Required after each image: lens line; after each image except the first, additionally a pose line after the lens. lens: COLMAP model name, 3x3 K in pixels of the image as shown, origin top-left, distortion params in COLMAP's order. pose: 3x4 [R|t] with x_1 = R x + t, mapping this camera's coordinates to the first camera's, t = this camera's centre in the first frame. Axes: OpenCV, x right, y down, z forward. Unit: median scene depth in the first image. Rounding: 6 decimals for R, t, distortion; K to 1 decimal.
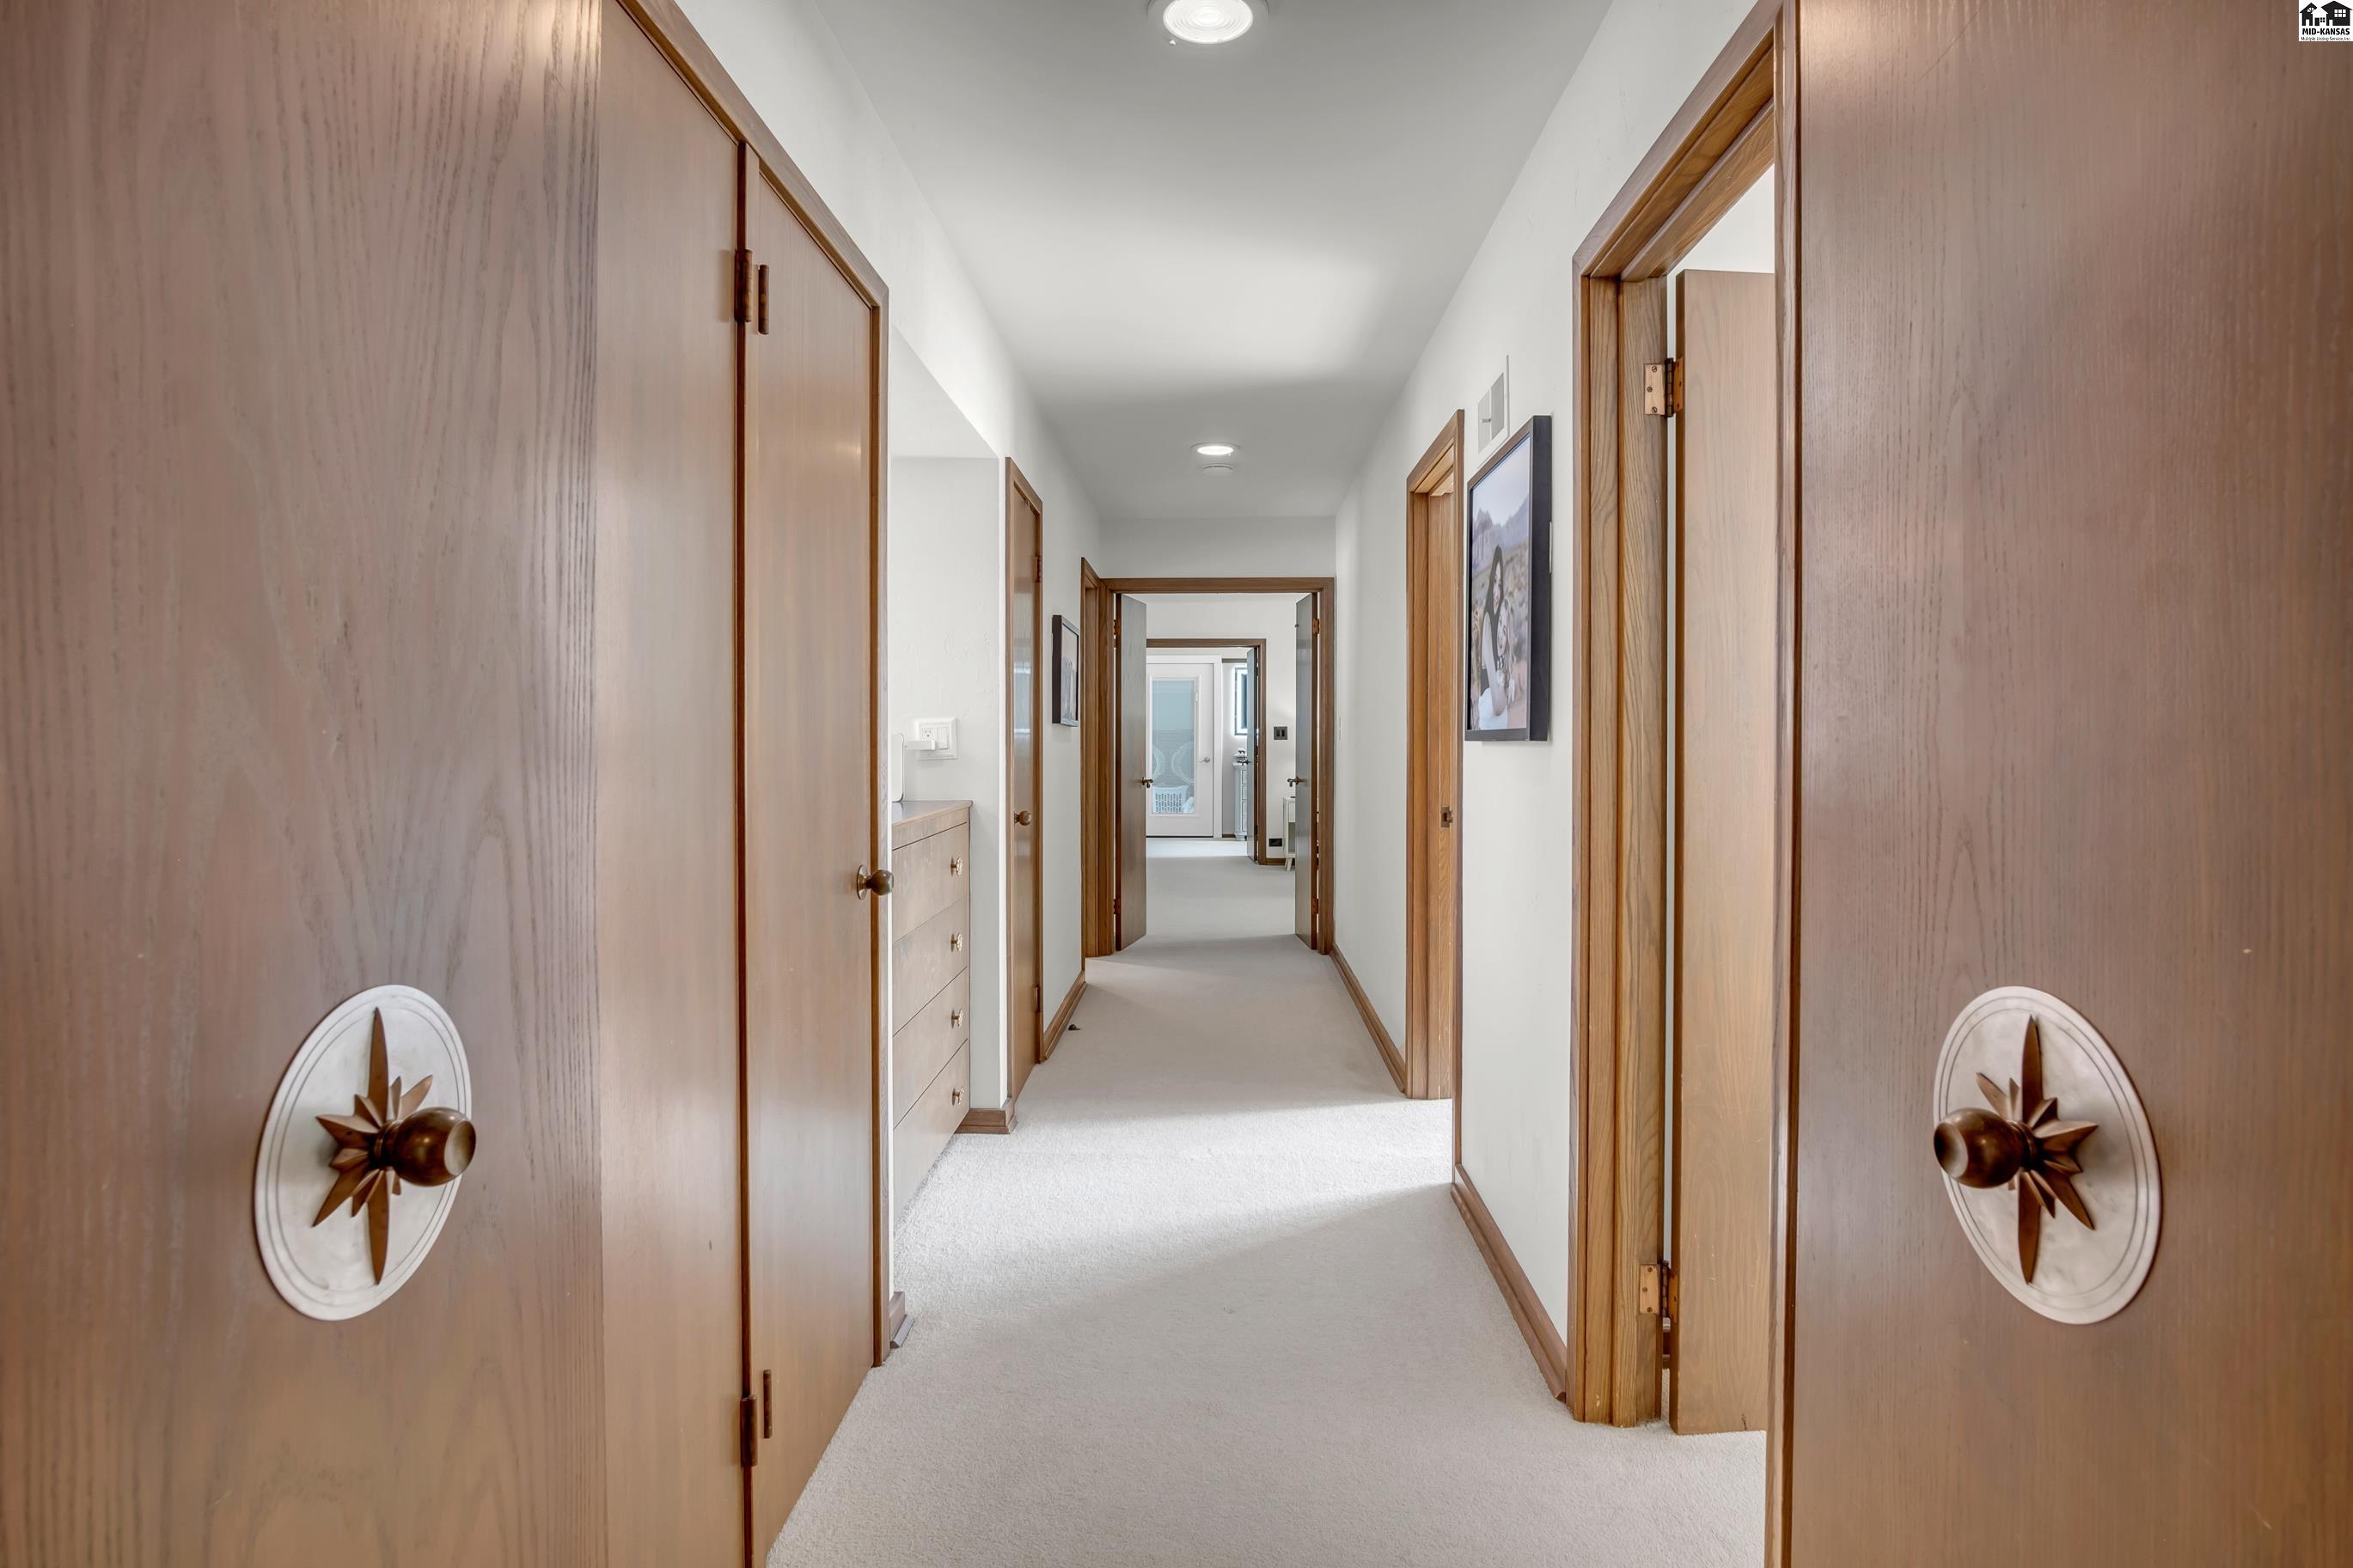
lens RADIAL K [[1269.6, 0, 1175.2], [0, 1269.6, 772.7], [0, 0, 1]] dist [-0.027473, 0.007667]
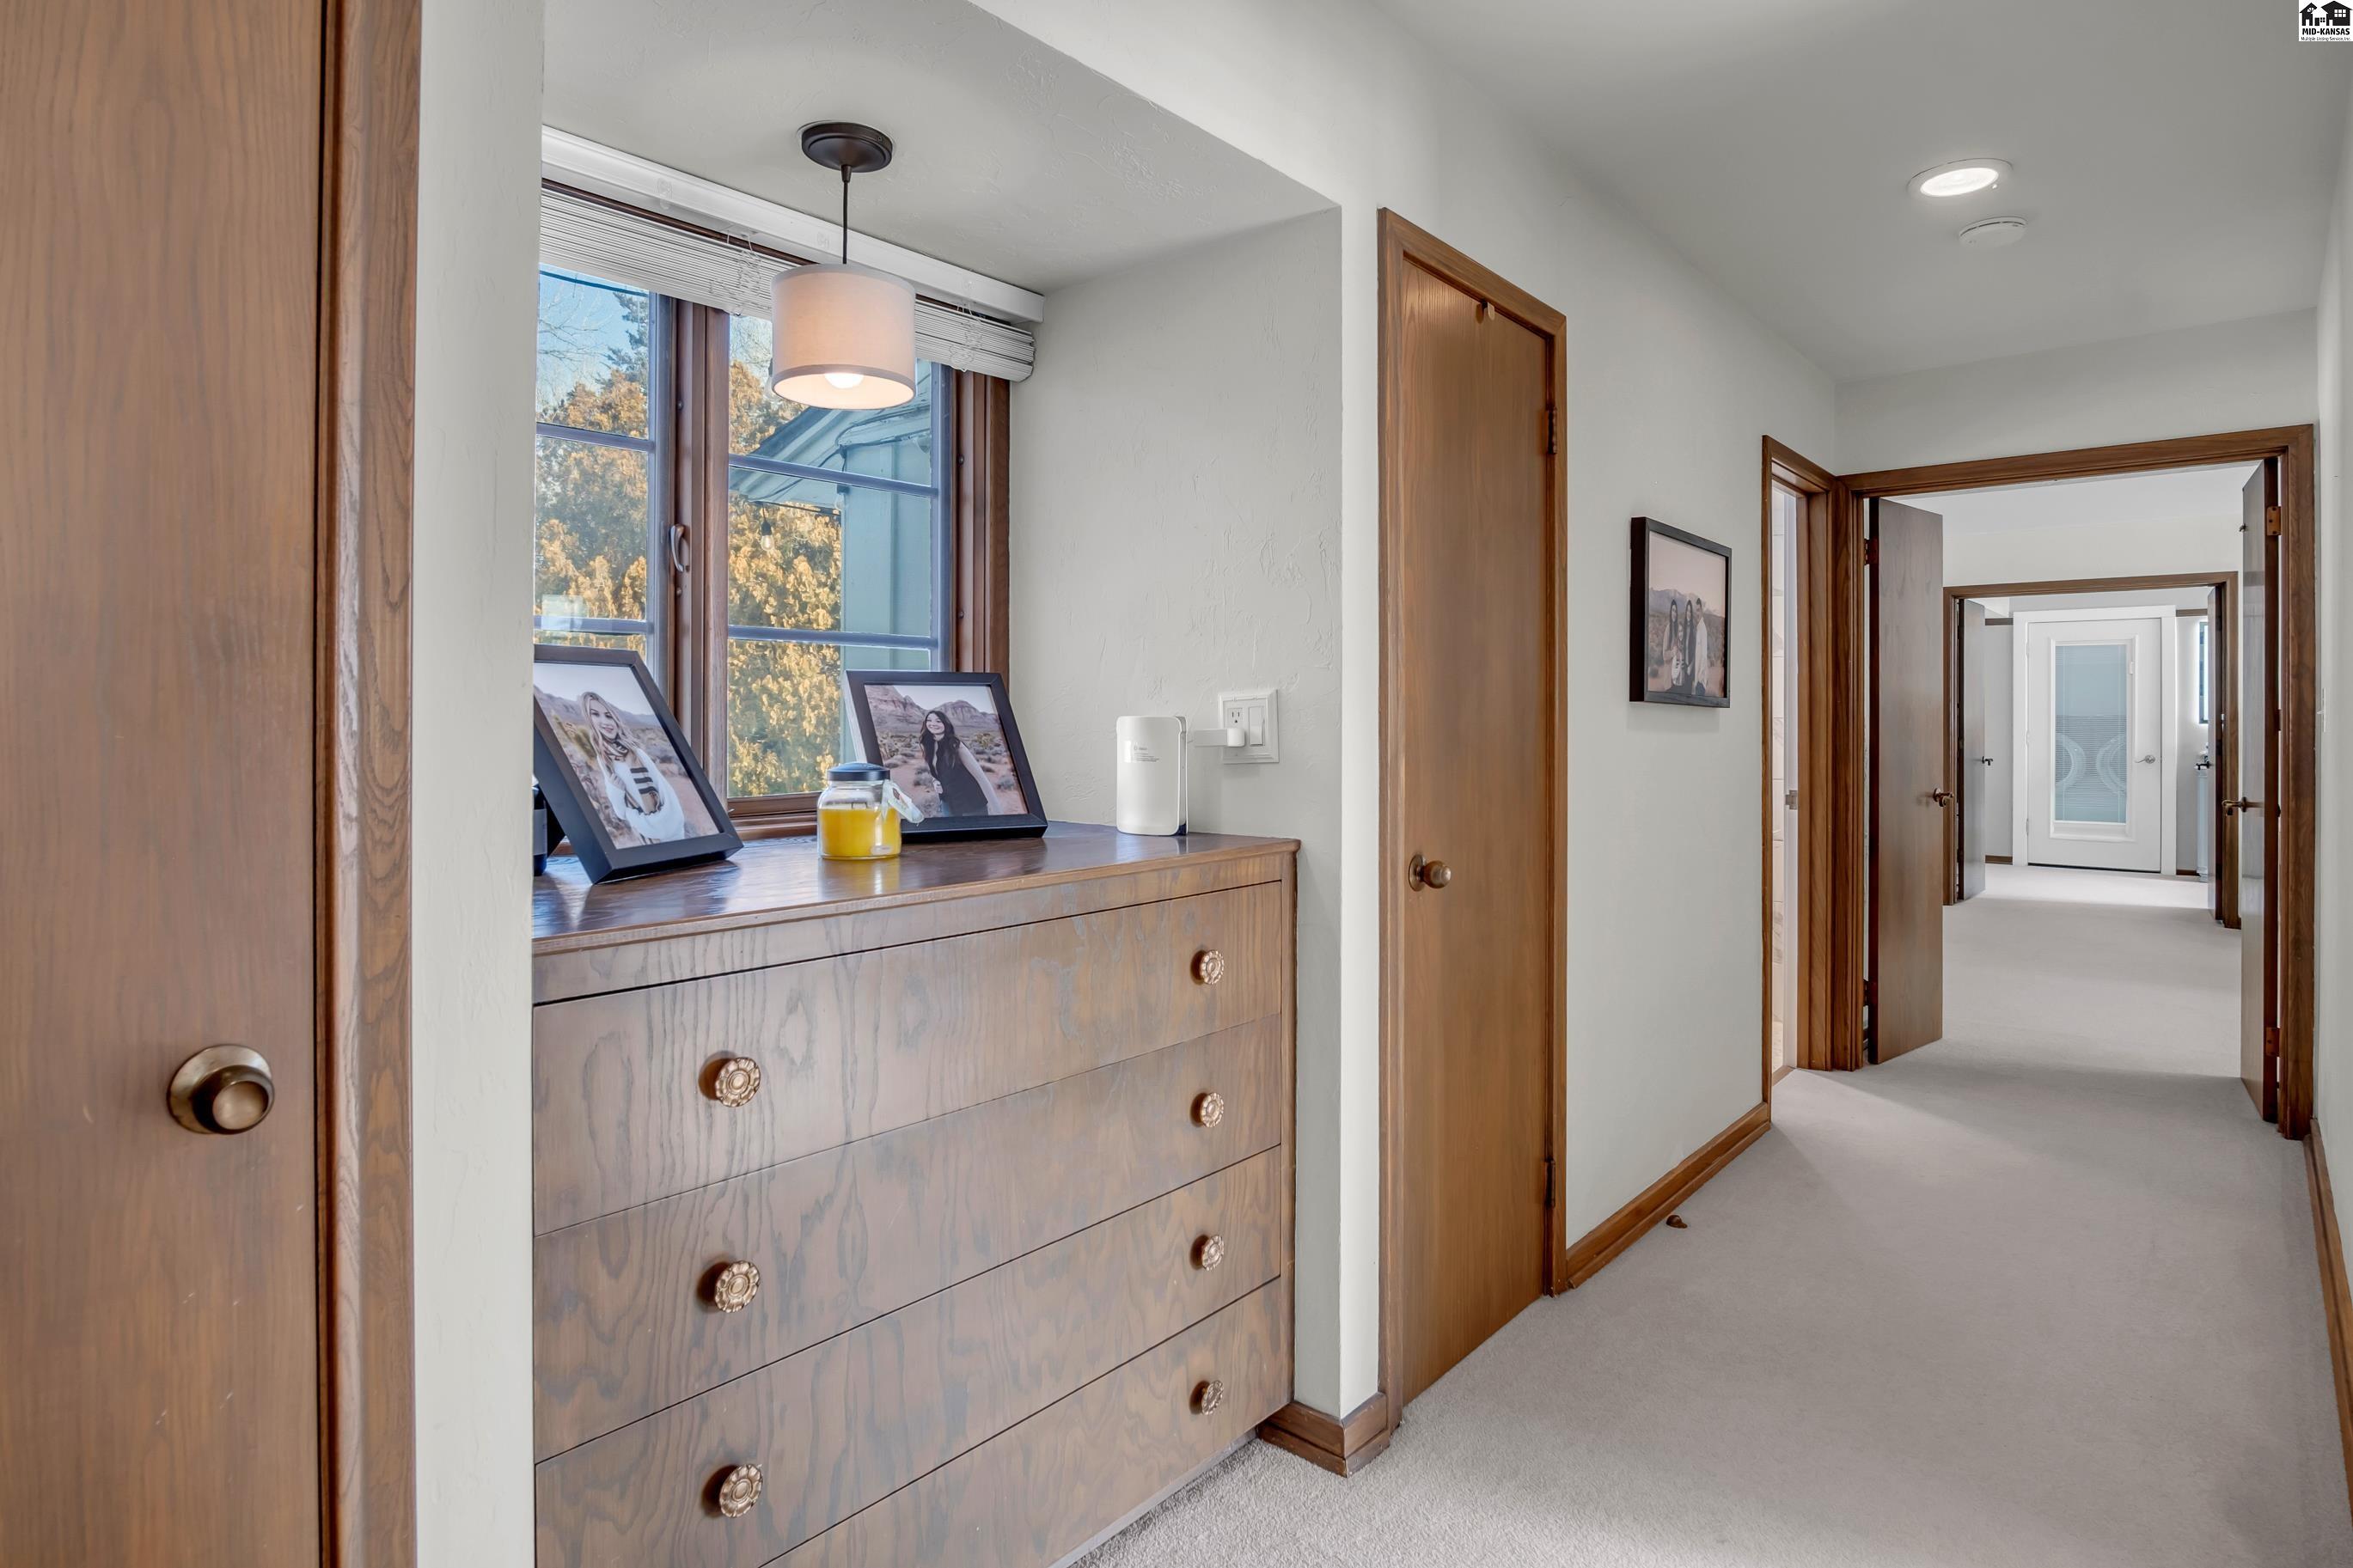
lens RADIAL K [[1269.6, 0, 1200.5], [0, 1269.6, 720.2], [0, 0, 1]] dist [-0.027473, 0.007667]
pose [[0.785904, 0.004366, -0.618334, 0.080146], [-0.022734, 0.999503, -0.021838, -0.009083], [0.617931, 0.031220, 0.785612, 0.300971]]
